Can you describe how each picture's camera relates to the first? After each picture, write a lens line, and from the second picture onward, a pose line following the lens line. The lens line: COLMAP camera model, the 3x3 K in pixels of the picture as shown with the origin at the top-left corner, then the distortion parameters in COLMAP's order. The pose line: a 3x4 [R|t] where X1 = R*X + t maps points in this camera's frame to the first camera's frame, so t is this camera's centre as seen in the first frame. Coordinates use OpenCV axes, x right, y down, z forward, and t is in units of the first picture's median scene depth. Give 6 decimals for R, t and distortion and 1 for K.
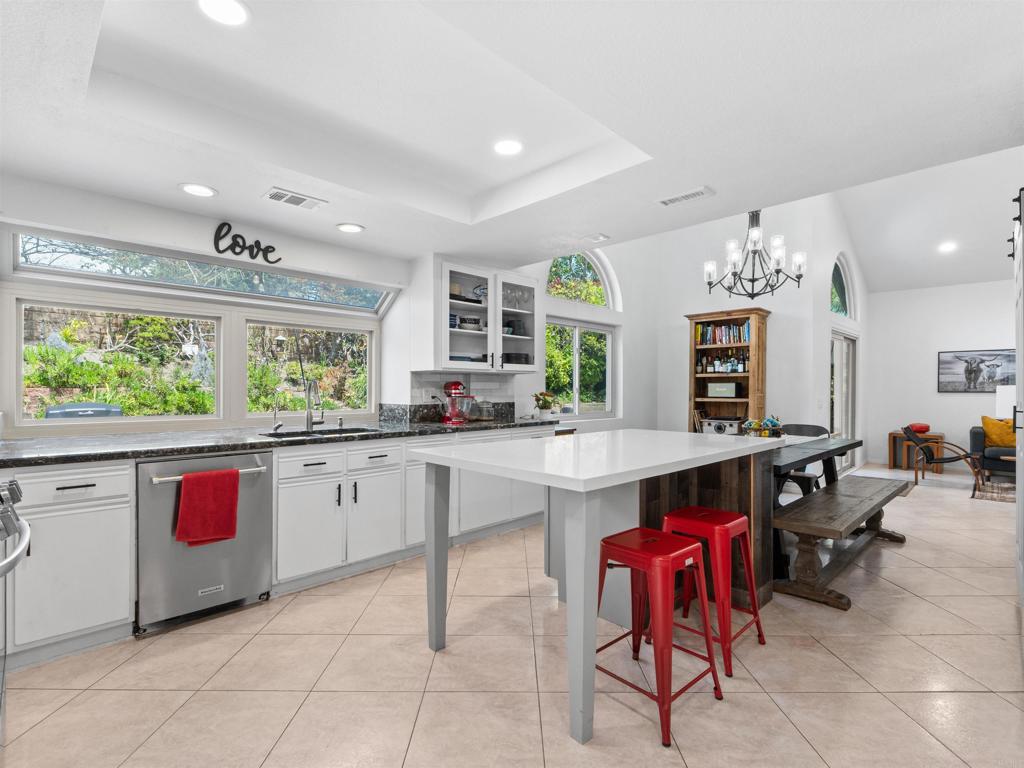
lens RADIAL K [[494.4, 0, 508.8], [0, 494.4, 385.5], [0, 0, 1]] dist [0.003724, -0.003975]
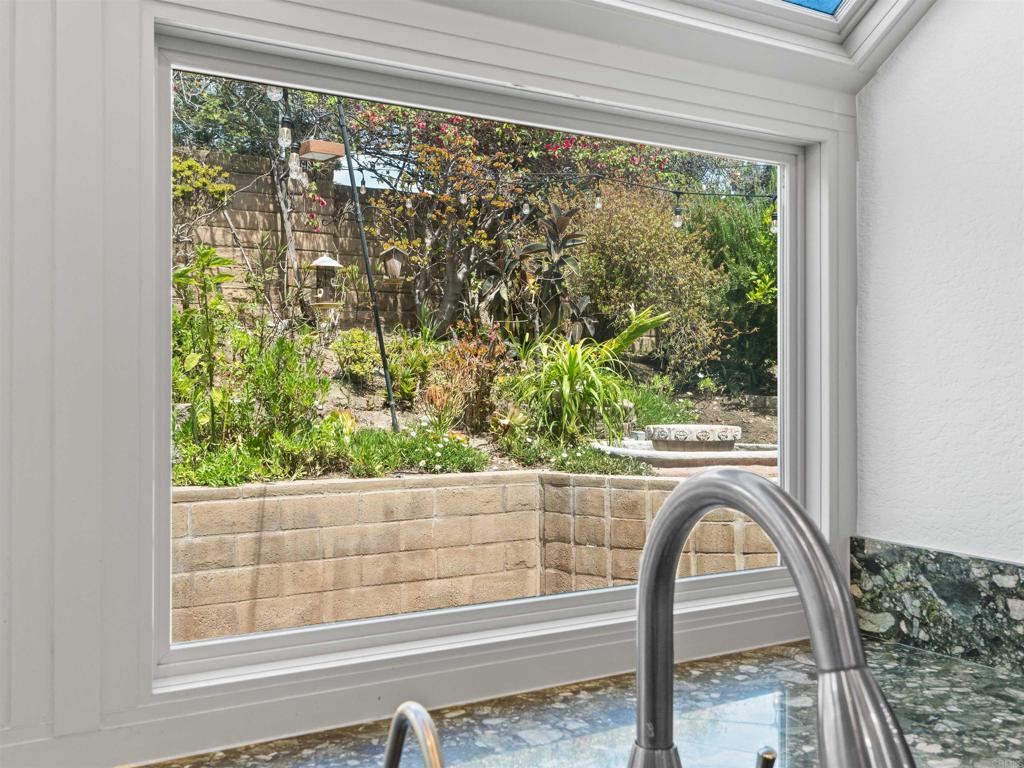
lens RADIAL K [[918.0, 0, 509.9], [0, 918.0, 382.8], [0, 0, 1]] dist [-0.008603, -0.003142]
pose [[0.975581, -0.001448, -0.219634, -0.177643], [0.003646, 0.999947, 0.009605, -0.014244], [0.219608, -0.010171, 0.975535, 0.365125]]
